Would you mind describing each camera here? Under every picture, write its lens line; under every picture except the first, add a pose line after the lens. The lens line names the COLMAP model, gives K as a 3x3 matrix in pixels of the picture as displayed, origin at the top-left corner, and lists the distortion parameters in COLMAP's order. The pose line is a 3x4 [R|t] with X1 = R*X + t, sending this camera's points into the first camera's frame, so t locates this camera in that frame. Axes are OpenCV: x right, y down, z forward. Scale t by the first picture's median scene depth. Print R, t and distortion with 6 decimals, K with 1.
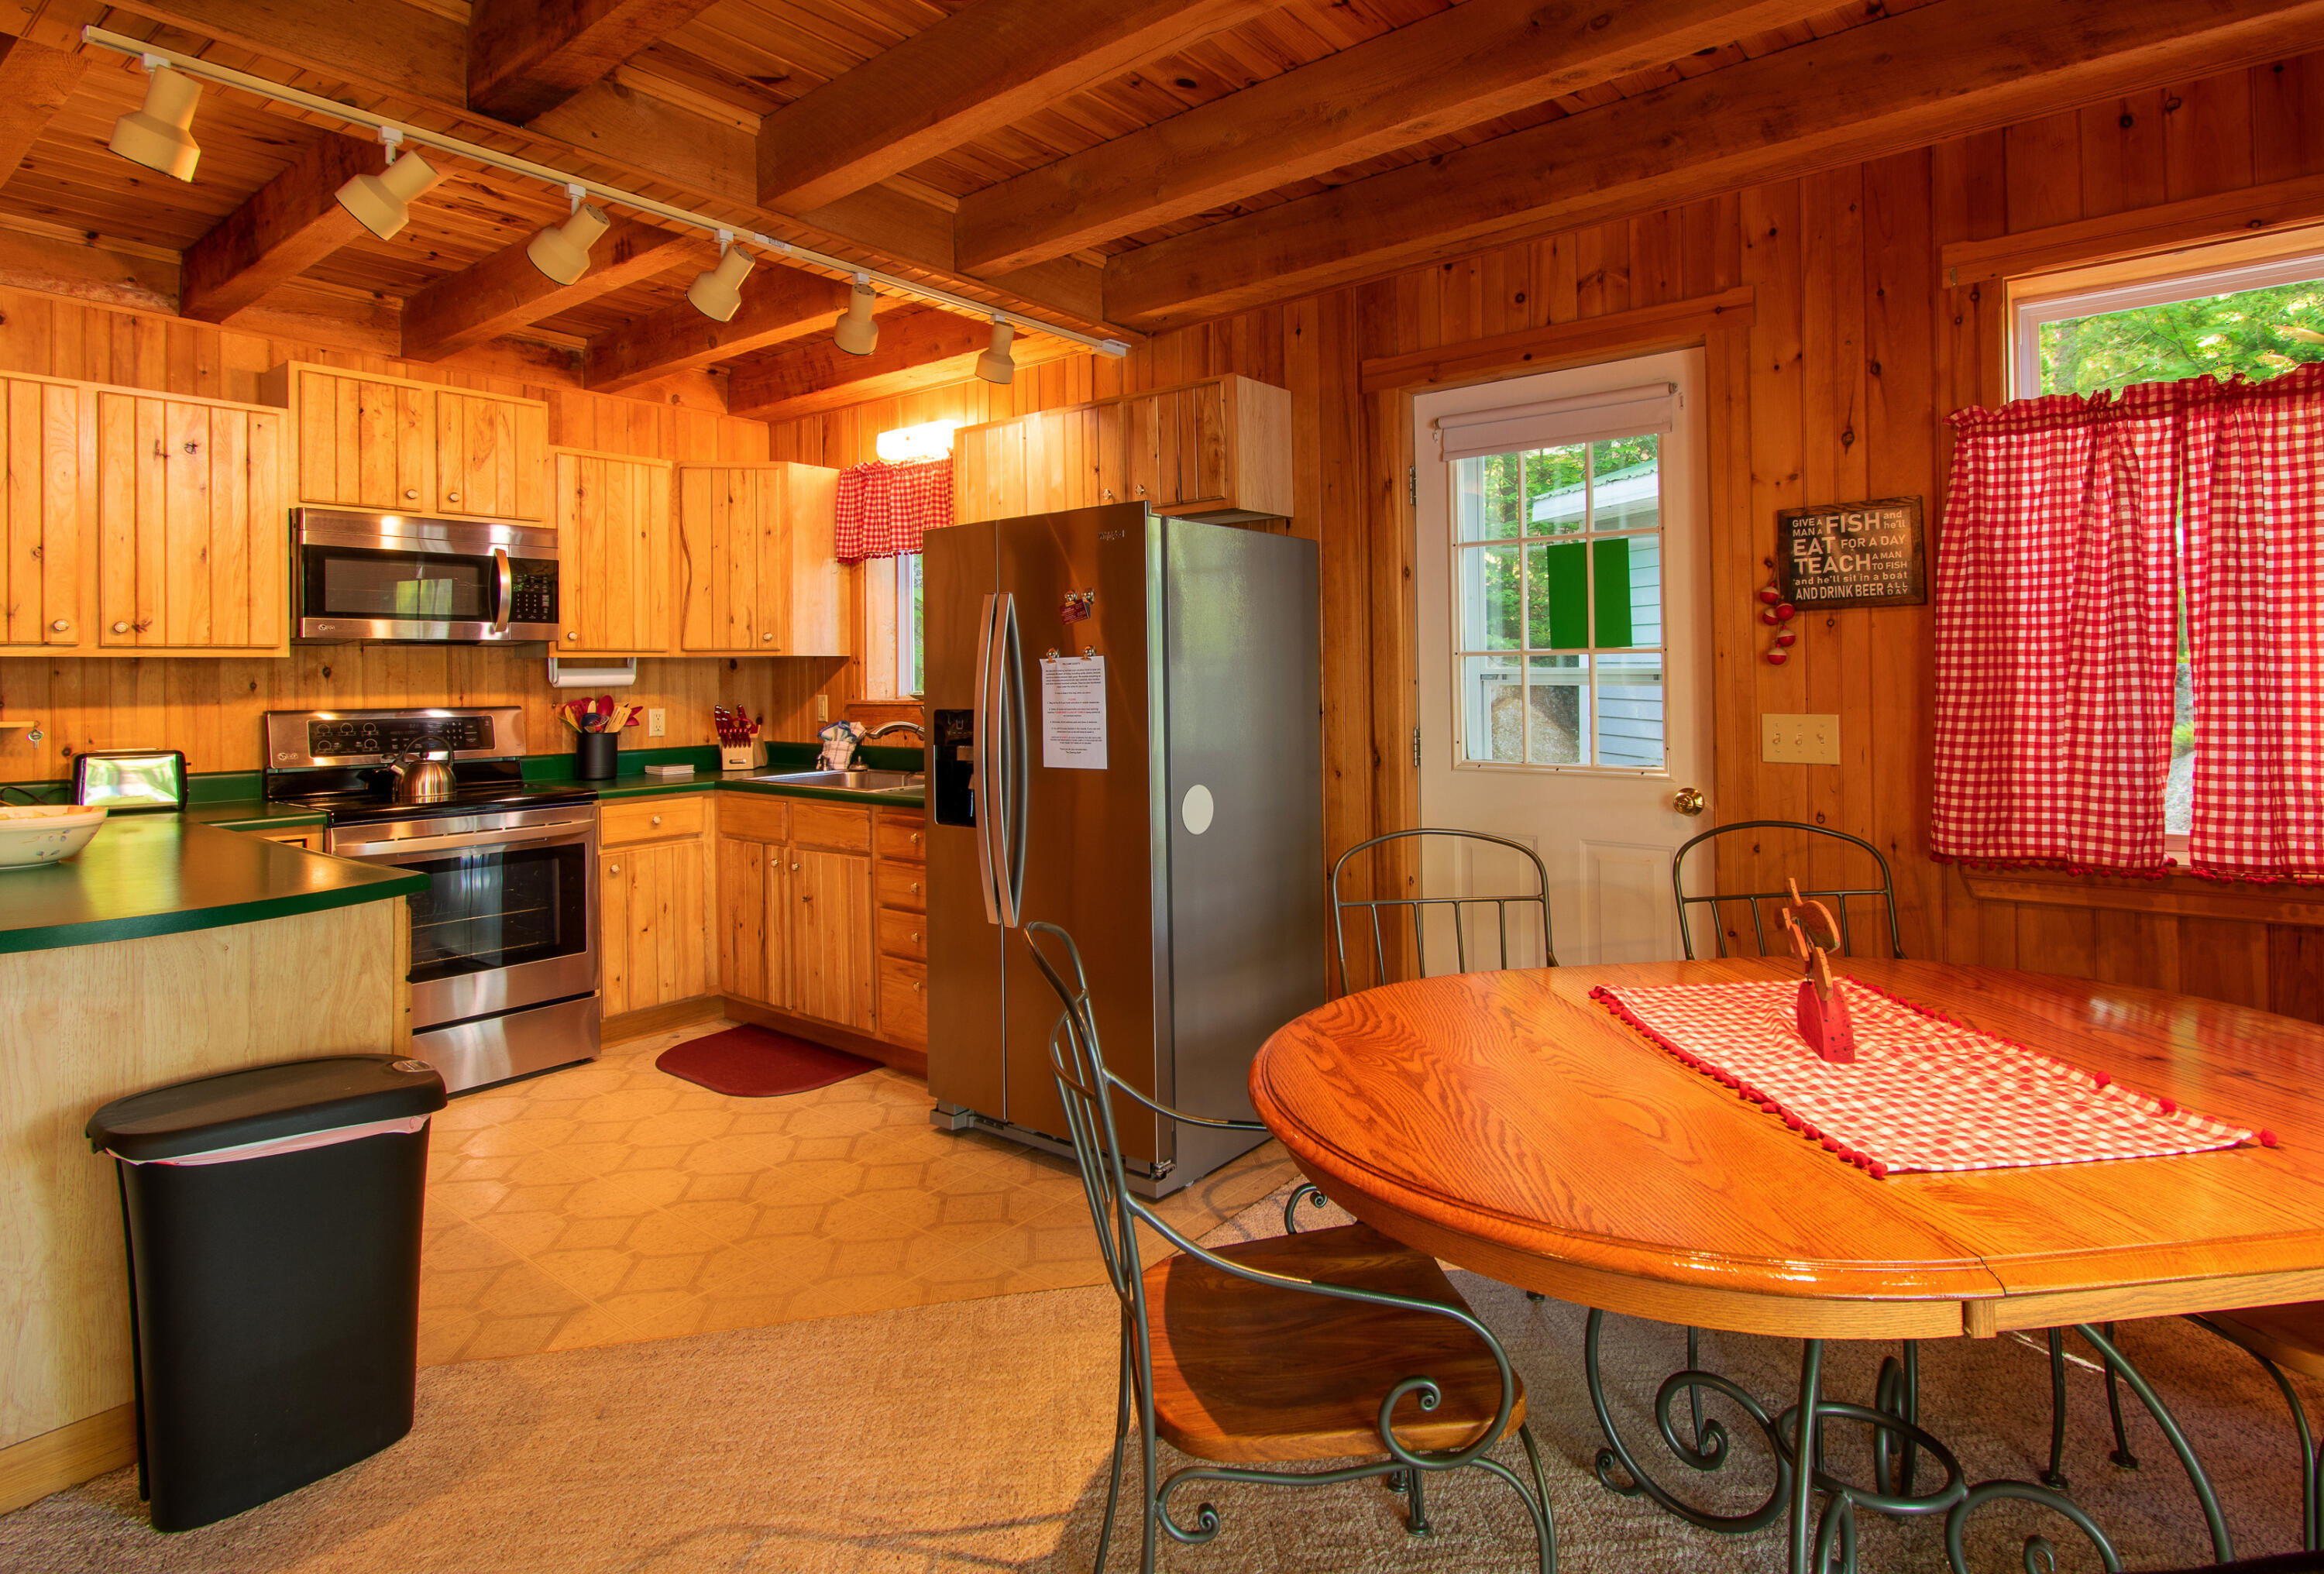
lens RADIAL K [[1182.2, 0, 1188.9], [0, 1182.2, 662.8], [0, 0, 1]] dist [0.005106, -0.002959]
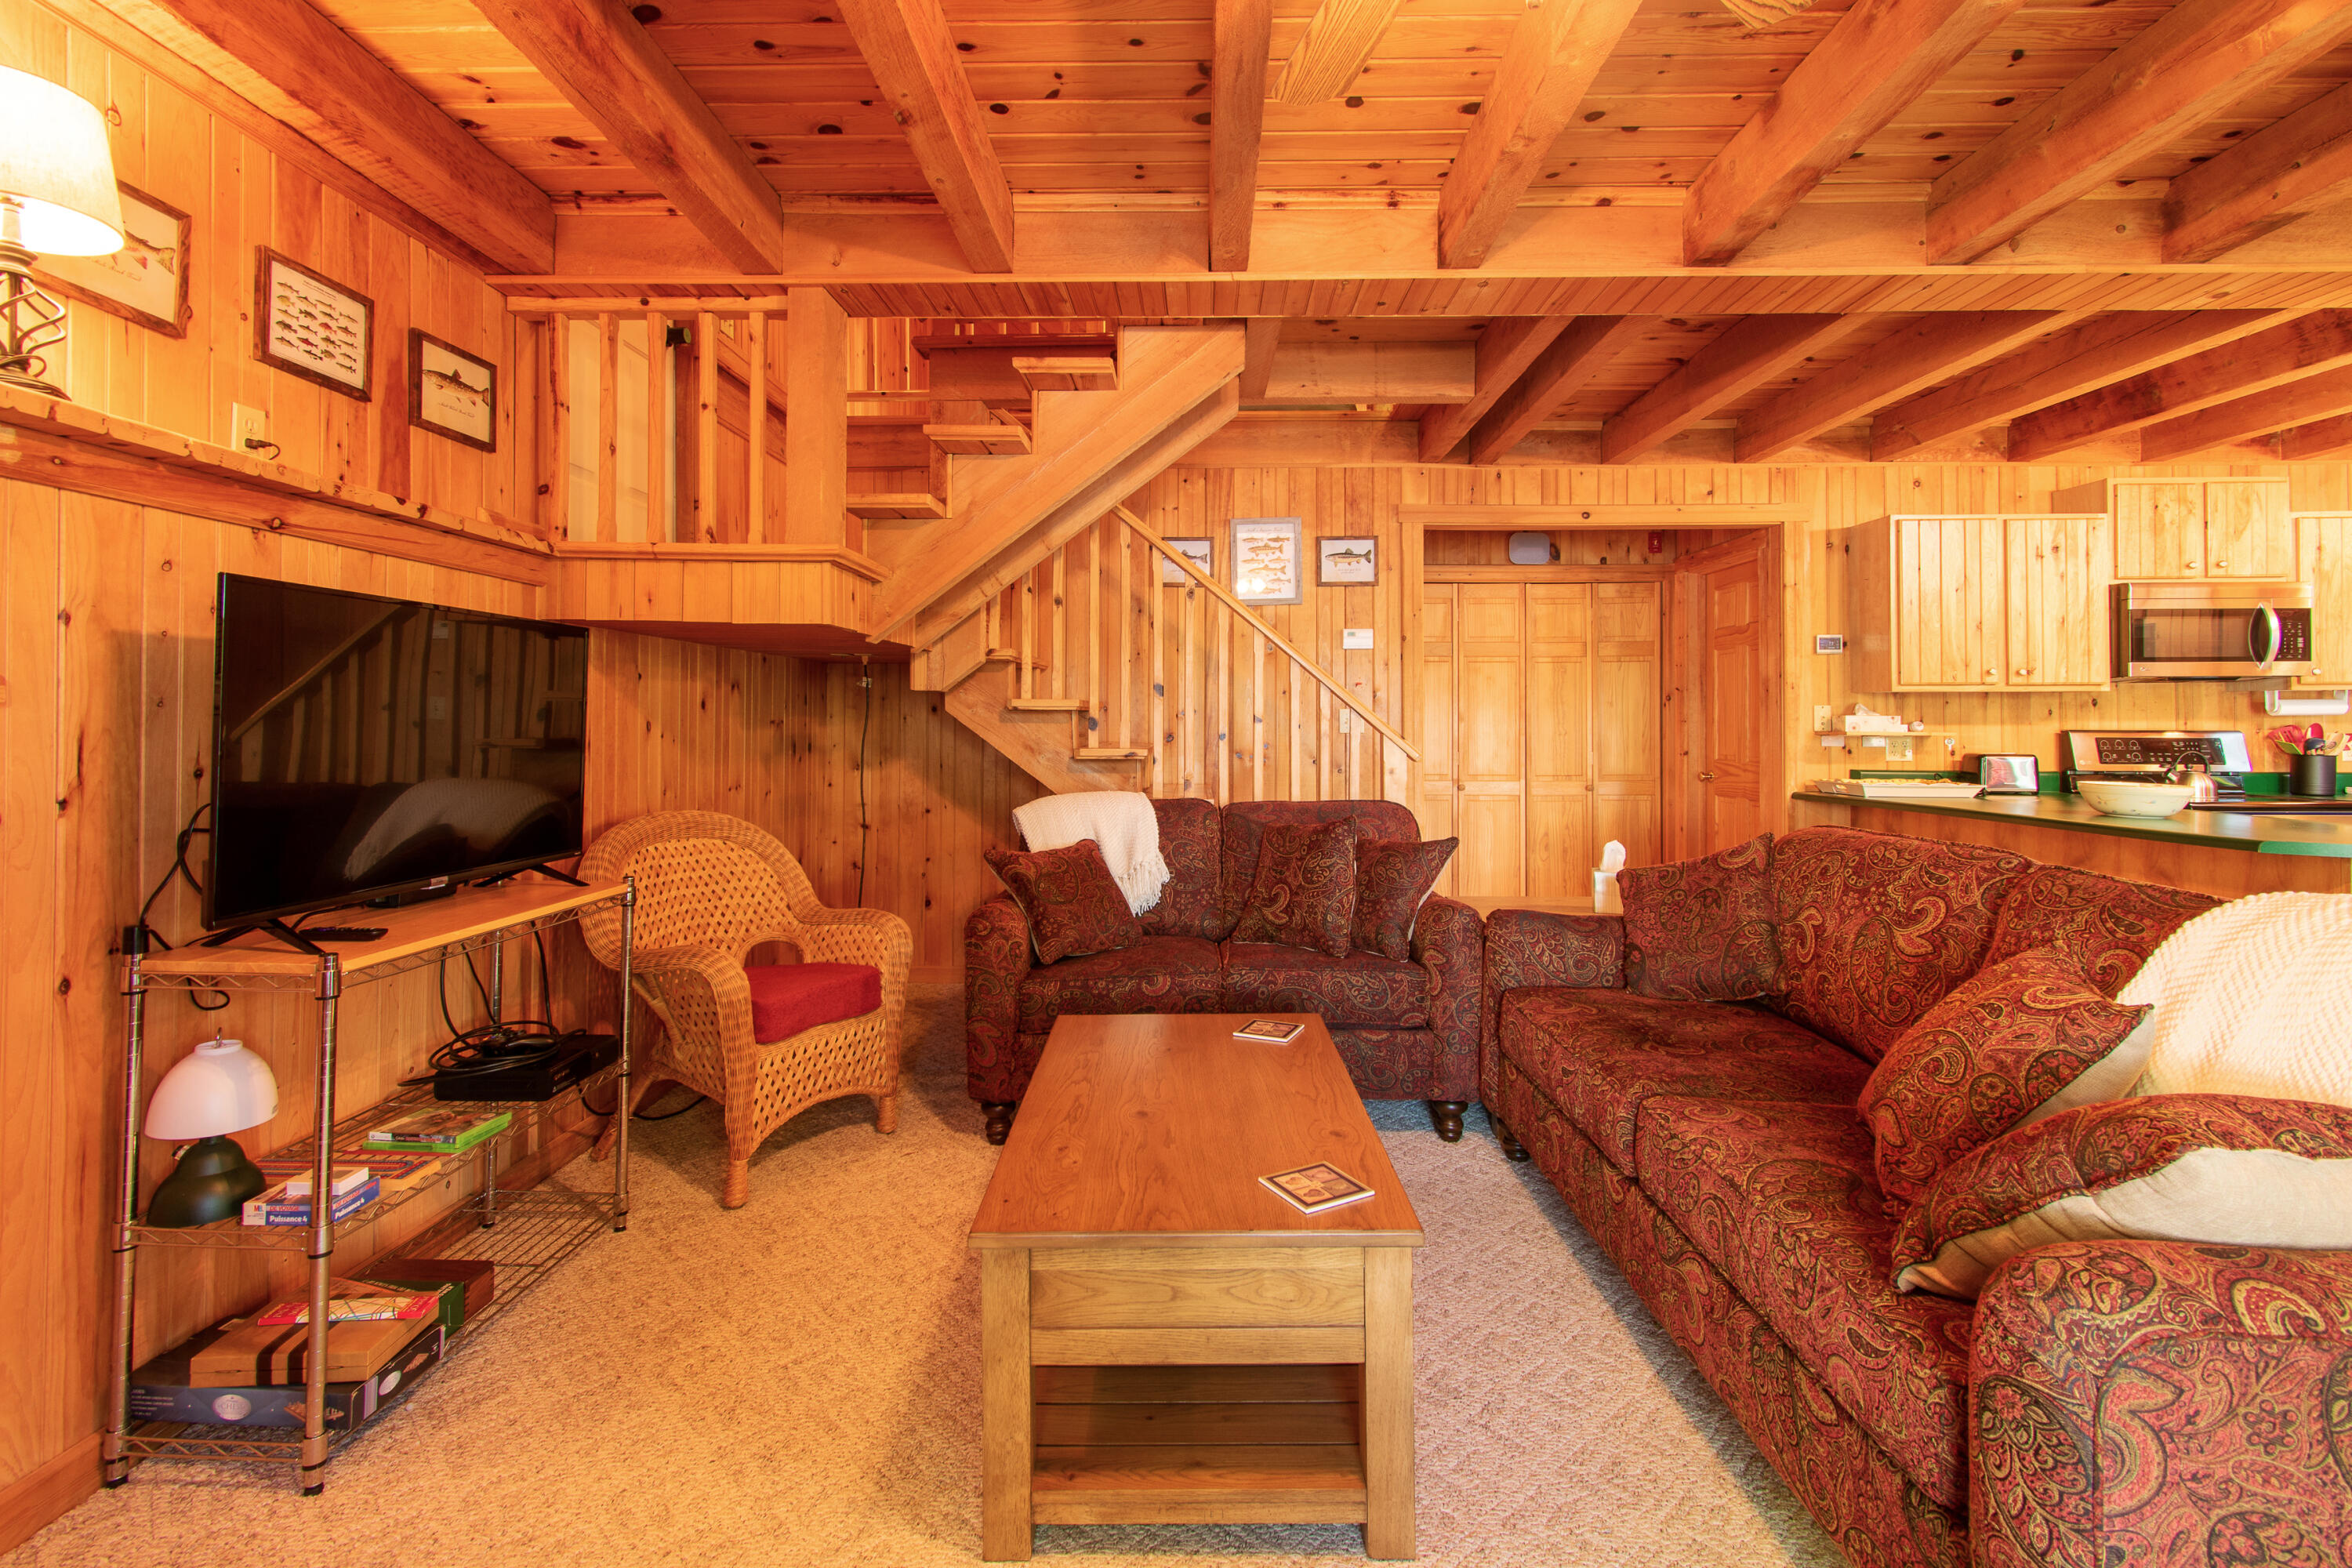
lens RADIAL K [[1063.8, 0, 1177.9], [0, 1063.8, 703.4], [0, 0, 1]] dist [0.005466, -0.001909]
pose [[0.595030, -0.002229, -0.803701, -0.406041], [0.002276, 0.999997, -0.001088, 0.008935], [0.803701, -0.001182, 0.595033, -0.640930]]
